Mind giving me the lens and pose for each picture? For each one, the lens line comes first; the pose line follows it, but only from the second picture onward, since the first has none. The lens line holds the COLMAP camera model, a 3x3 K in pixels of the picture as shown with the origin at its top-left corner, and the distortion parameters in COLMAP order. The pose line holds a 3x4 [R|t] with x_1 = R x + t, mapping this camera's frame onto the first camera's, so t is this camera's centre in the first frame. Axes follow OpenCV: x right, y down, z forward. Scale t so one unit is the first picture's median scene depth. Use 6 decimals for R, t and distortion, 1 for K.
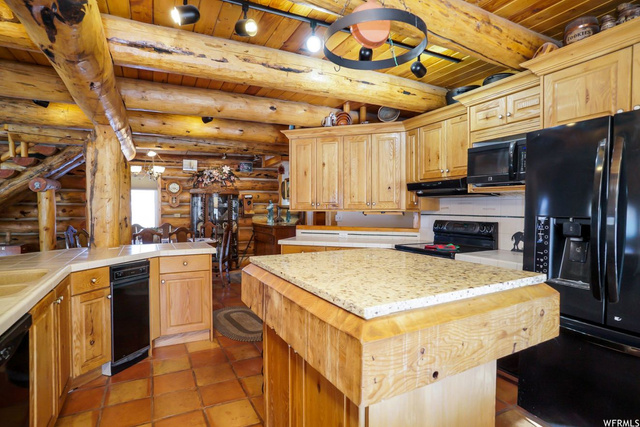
lens RADIAL K [[337.2, 0, 324.6], [0, 337.2, 214.2], [0, 0, 1]] dist [-0.058858, 0.029992]
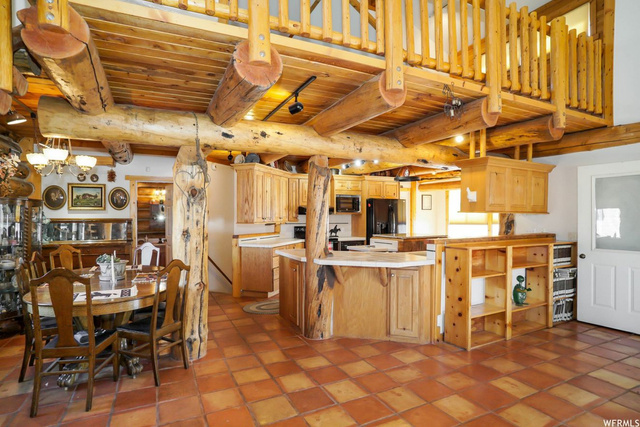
lens RADIAL K [[337.2, 0, 325.0], [0, 337.2, 213.6], [0, 0, 1]] dist [-0.058858, 0.029992]
pose [[0.036803, 0.006862, 0.999299, -1.842280], [0.014681, 0.999865, -0.007406, -0.044102], [-0.999215, 0.014944, 0.036698, 0.865925]]
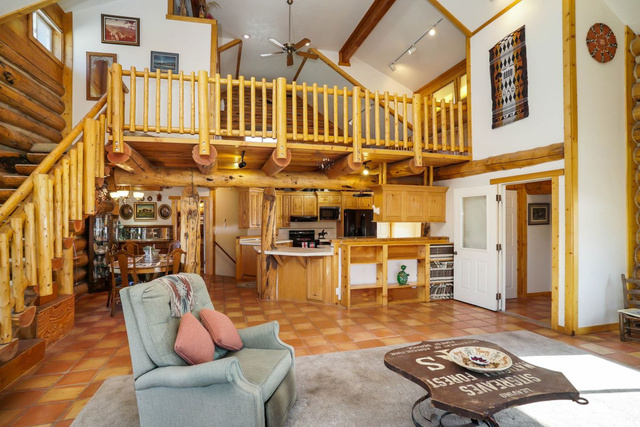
lens RADIAL K [[337.2, 0, 322.2], [0, 337.2, 213.1], [0, 0, 1]] dist [-0.058858, 0.029992]
pose [[0.210260, 0.017243, 0.977493, -2.459948], [0.016628, 0.999637, -0.021211, -0.064340], [-0.977504, 0.020714, 0.209897, 0.239362]]
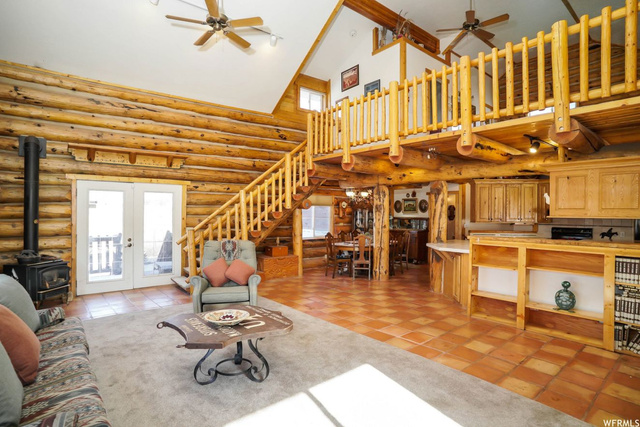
lens RADIAL K [[337.2, 0, 315.0], [0, 337.2, 211.1], [0, 0, 1]] dist [-0.058858, 0.029992]
pose [[0.978541, 0.005901, 0.205965, -1.738692], [-0.002083, 0.999822, -0.018747, -0.046004], [-0.206039, 0.017916, 0.978380, -0.788166]]
